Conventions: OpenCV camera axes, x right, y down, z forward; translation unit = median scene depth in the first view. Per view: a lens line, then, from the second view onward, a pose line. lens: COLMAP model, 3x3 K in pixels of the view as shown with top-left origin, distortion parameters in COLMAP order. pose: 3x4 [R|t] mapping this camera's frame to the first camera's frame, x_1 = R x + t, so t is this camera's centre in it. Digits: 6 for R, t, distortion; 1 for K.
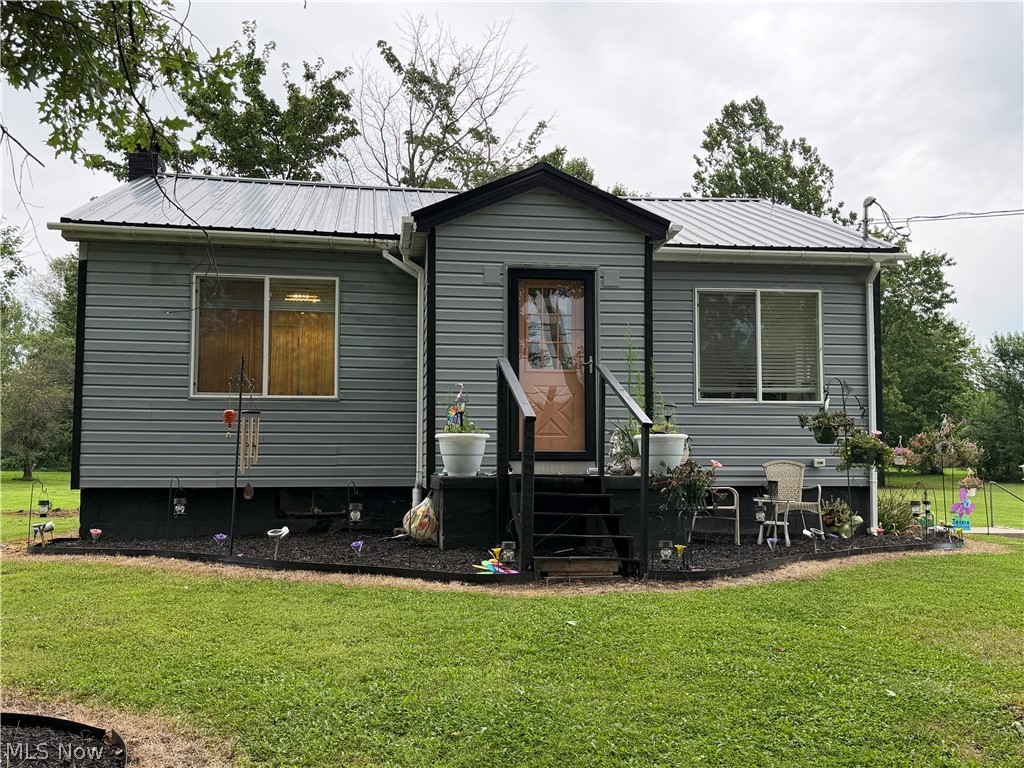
lens RADIAL K [[999.3, 0, 511.5], [0, 999.3, 367.8], [0, 0, 1]] dist [0.227444, -0.530730]
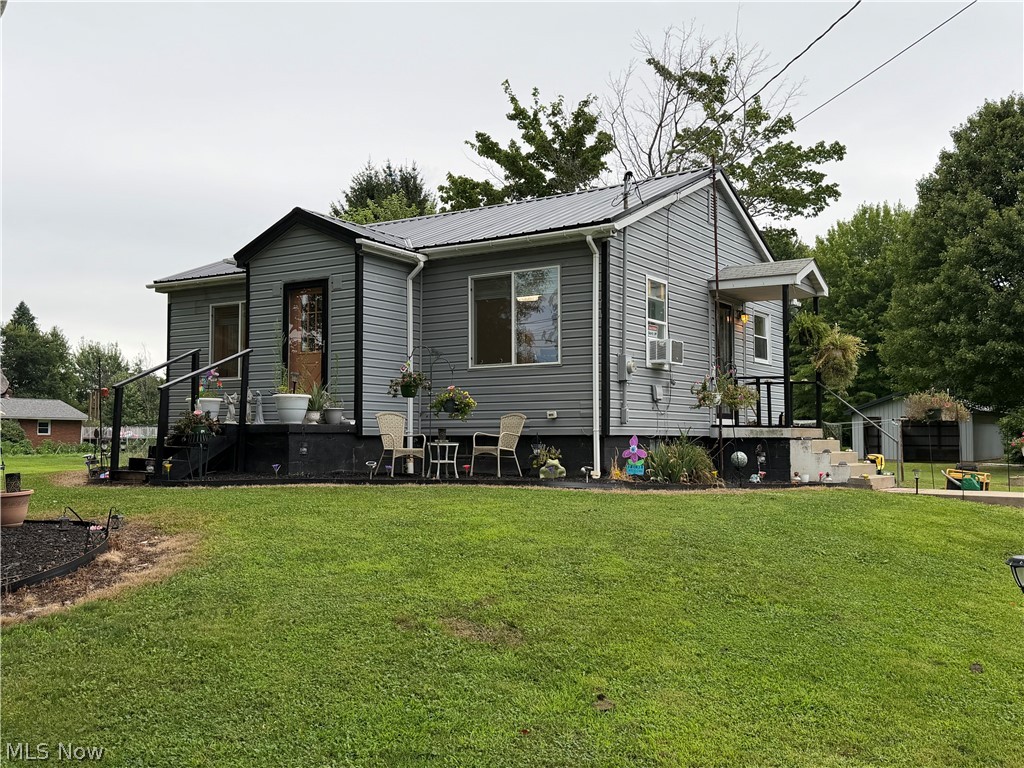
lens RADIAL K [[958.8, 0, 512.0], [0, 958.8, 384.0], [0, 0, 1]] dist [0.051544, 0.000444]
pose [[0.746115, -0.037349, -0.664768, 0.548522], [0.064734, 0.997765, 0.016597, 0.020191], [0.662663, -0.055417, 0.746865, 0.081817]]
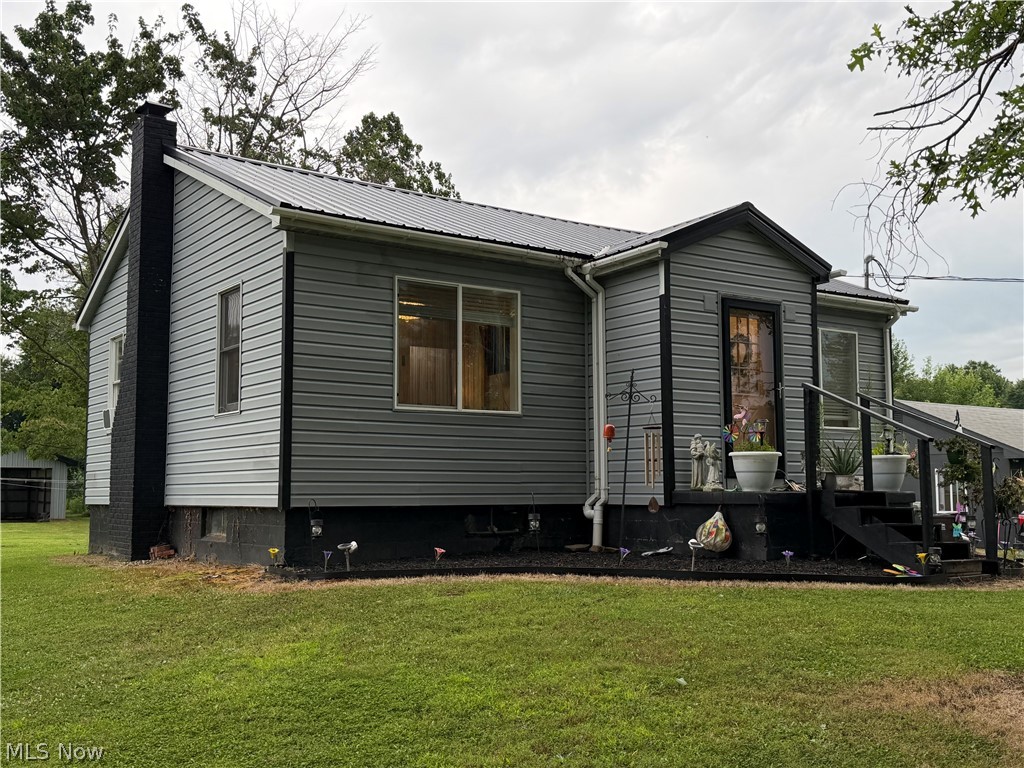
lens RADIAL K [[1078.1, 0, 515.9], [0, 1078.1, 378.9], [0, 0, 1]] dist [0.188672, -0.480421]
pose [[0.894172, 0.041876, 0.445761, -0.334129], [-0.038936, 0.999117, -0.015757, 0.006459], [-0.446028, -0.003267, 0.895013, 0.032140]]
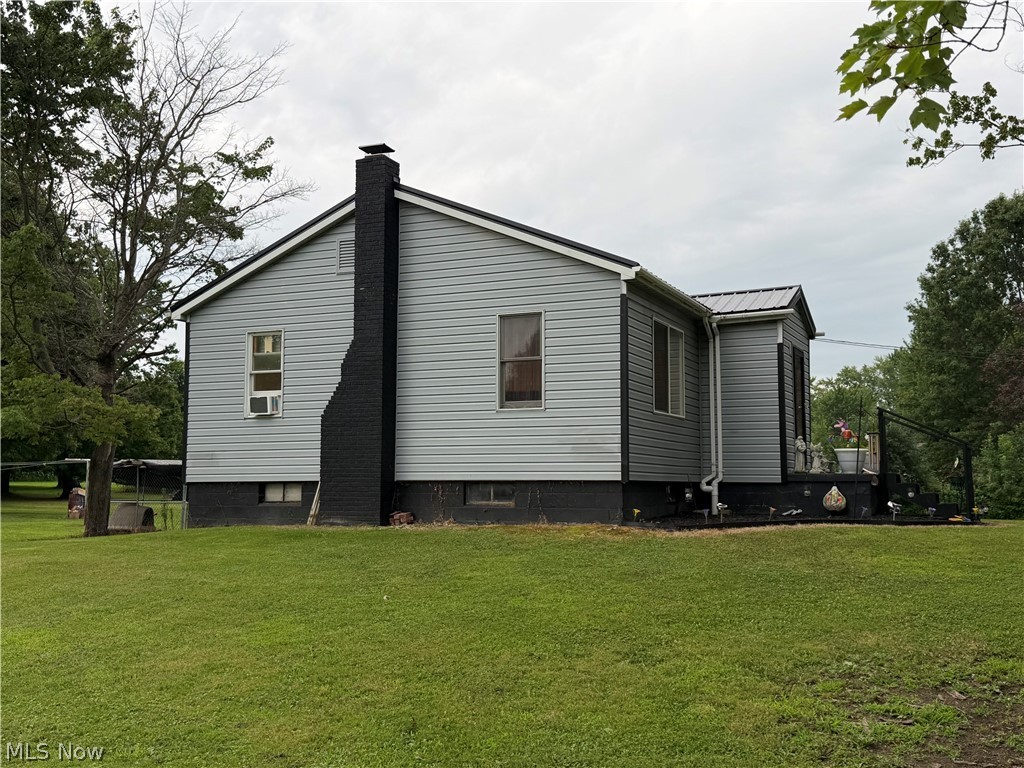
lens RADIAL K [[1038.1, 0, 512.0], [0, 1038.1, 384.0], [0, 0, 1]] dist [0.102138, -0.003887]
pose [[0.533302, 0.080043, 0.842130, -0.781976], [-0.082478, 0.995690, -0.042407, 0.032814], [-0.841895, -0.046841, 0.537605, 0.221714]]
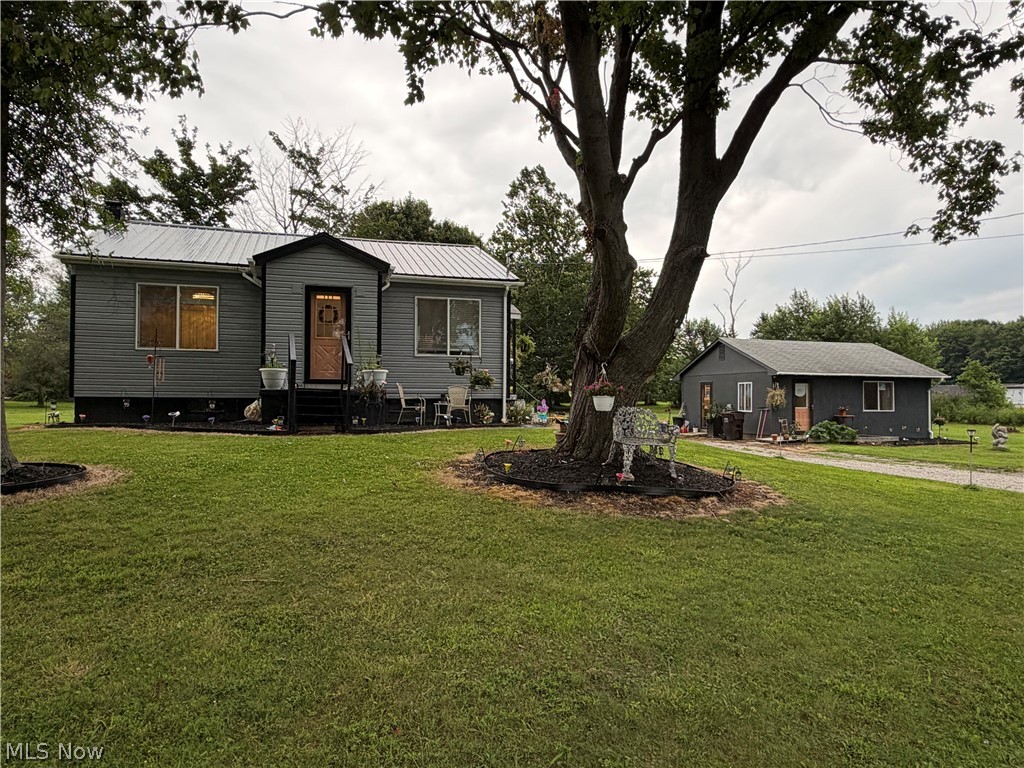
lens RADIAL K [[690.3, 0, 512.0], [0, 690.3, 384.0], [0, 0, 1]] dist [-0.001880, -0.003013]
pose [[0.987198, 0.005976, 0.159387, 0.085611], [-0.017220, 0.997450, 0.069259, -0.003668], [-0.158567, -0.071117, 0.984784, -0.187971]]
